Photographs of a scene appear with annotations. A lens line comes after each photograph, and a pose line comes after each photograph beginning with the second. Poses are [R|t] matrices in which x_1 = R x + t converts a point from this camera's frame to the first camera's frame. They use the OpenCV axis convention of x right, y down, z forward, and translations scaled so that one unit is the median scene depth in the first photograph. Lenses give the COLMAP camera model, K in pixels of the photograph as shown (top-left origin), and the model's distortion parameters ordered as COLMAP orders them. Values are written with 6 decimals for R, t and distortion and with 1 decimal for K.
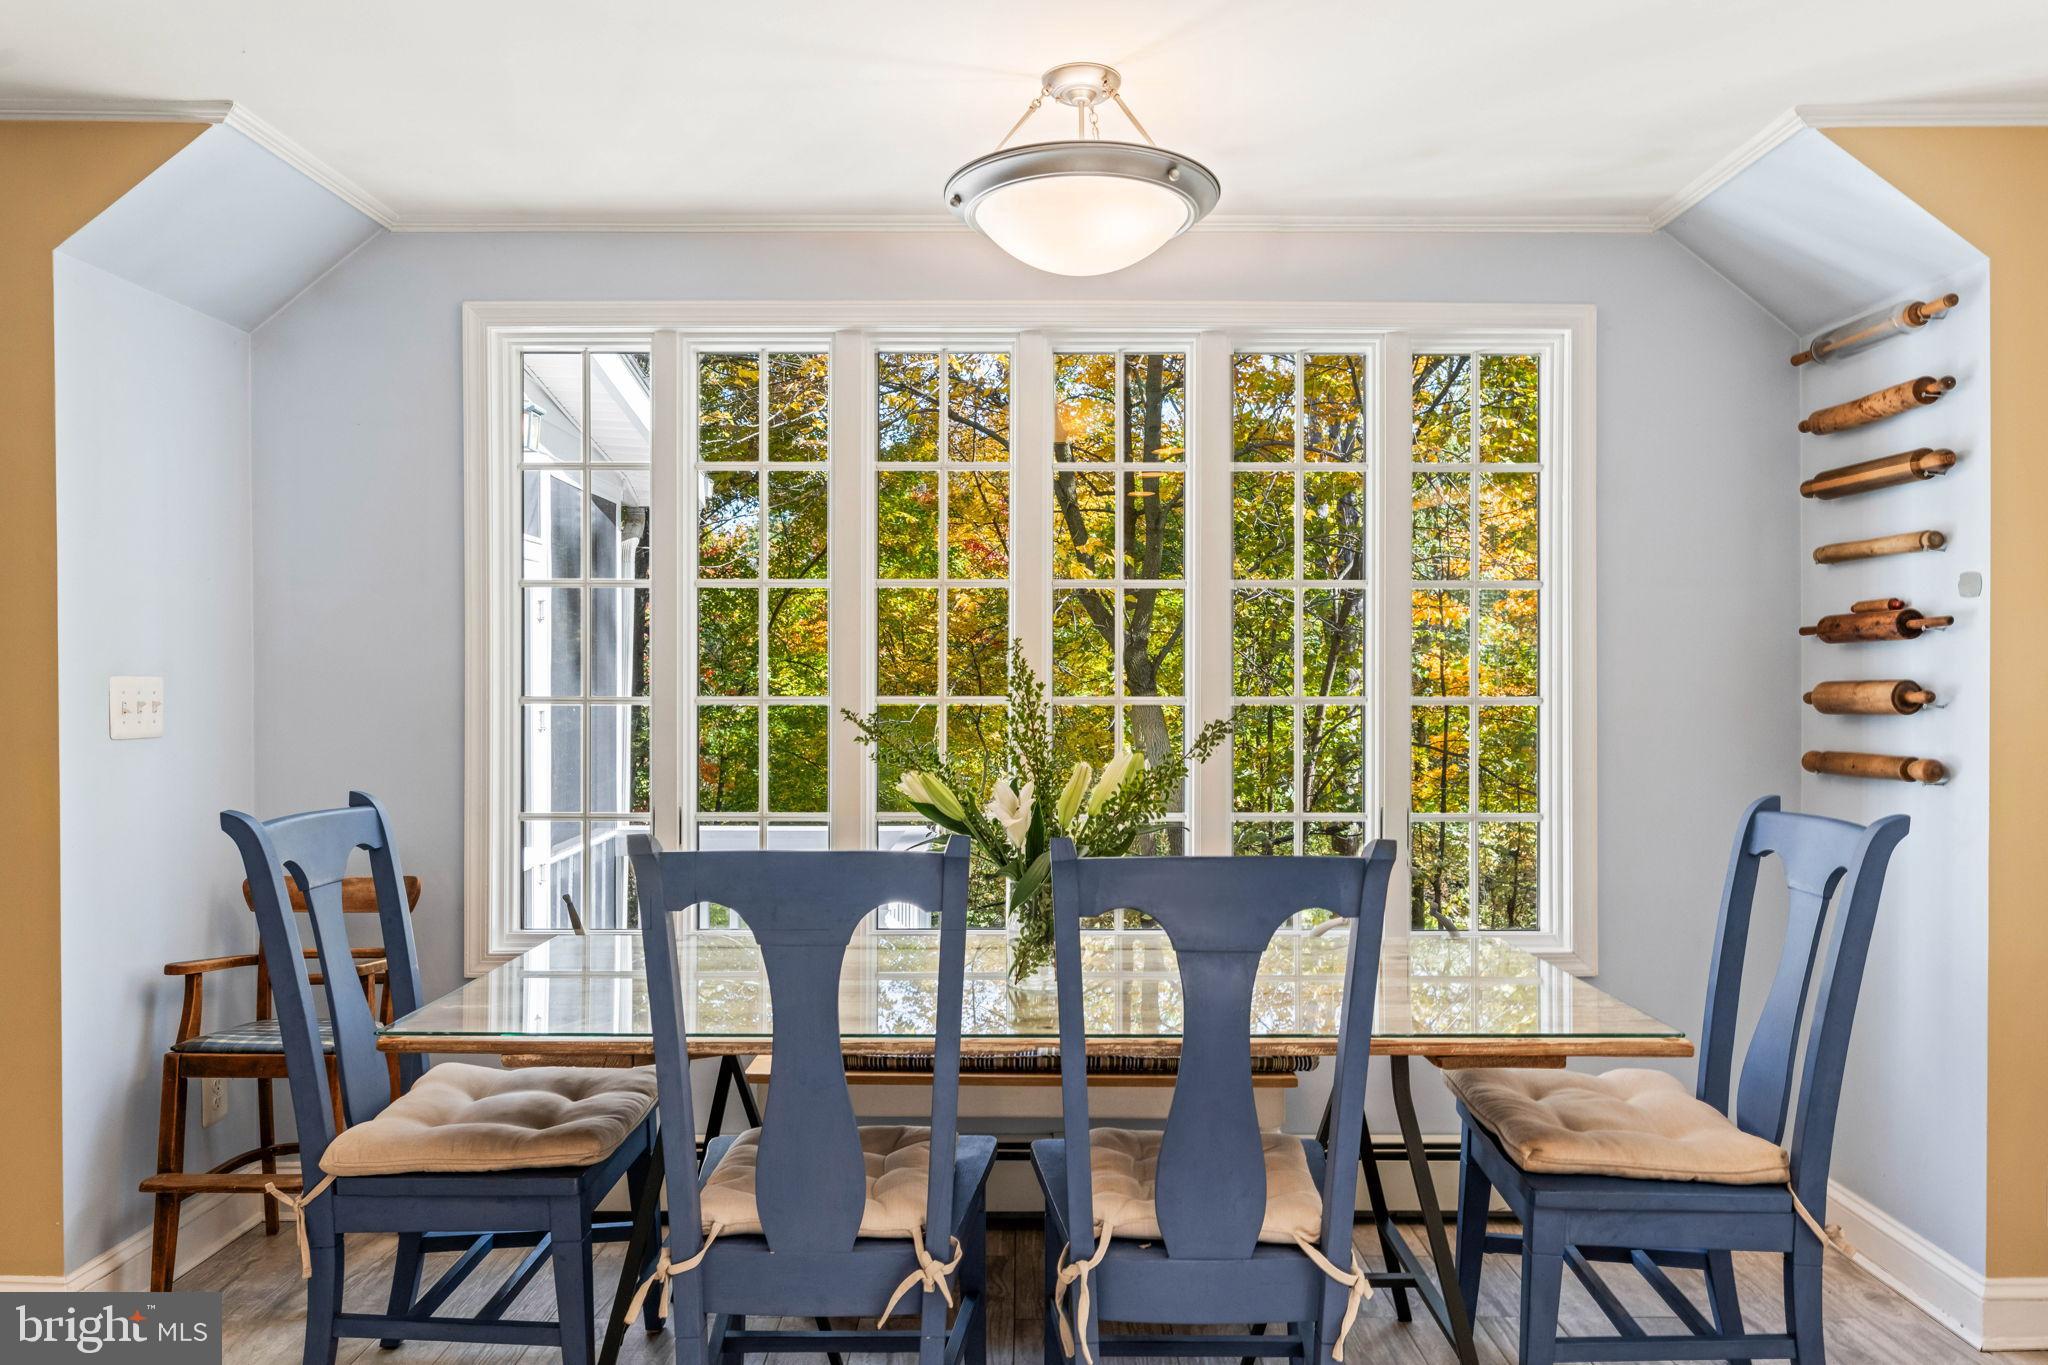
lens RADIAL K [[1337.0, 0, 1024.0], [0, 1337.0, 682.5], [0, 0, 1]] dist [-0.002041, -0.000977]
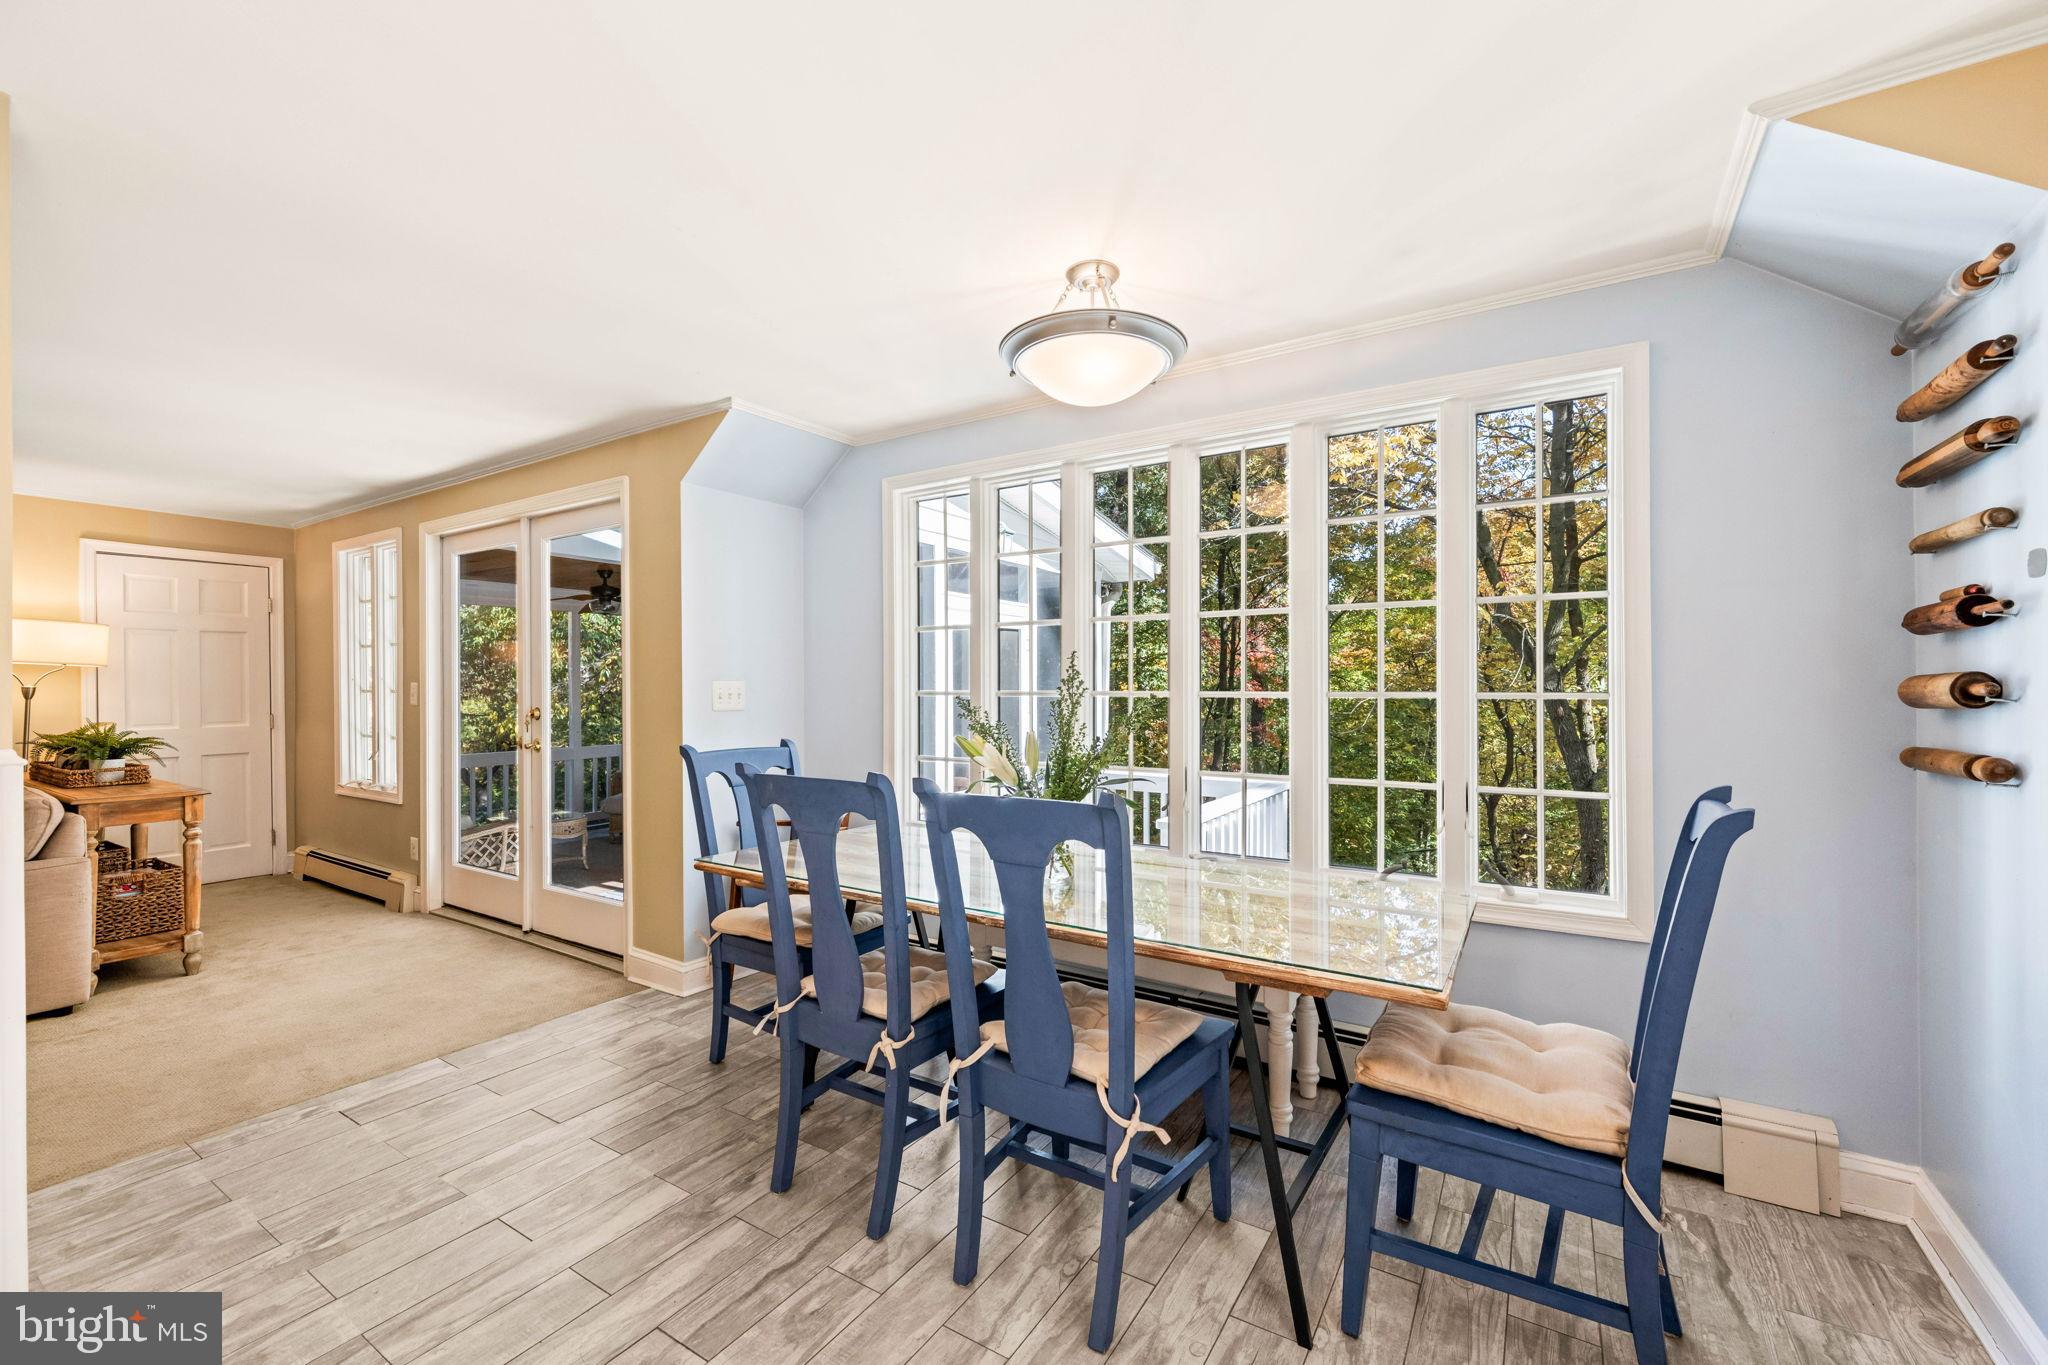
lens RADIAL K [[821.9, 0, 1043.0], [0, 821.9, 681.6], [0, 0, 1]] dist [-0.000171, -0.000383]
pose [[0.846973, -0.006647, -0.531595, 0.418167], [0.001520, 0.999948, -0.010081, 0.009712], [0.531634, 0.007730, 0.846939, 0.174936]]
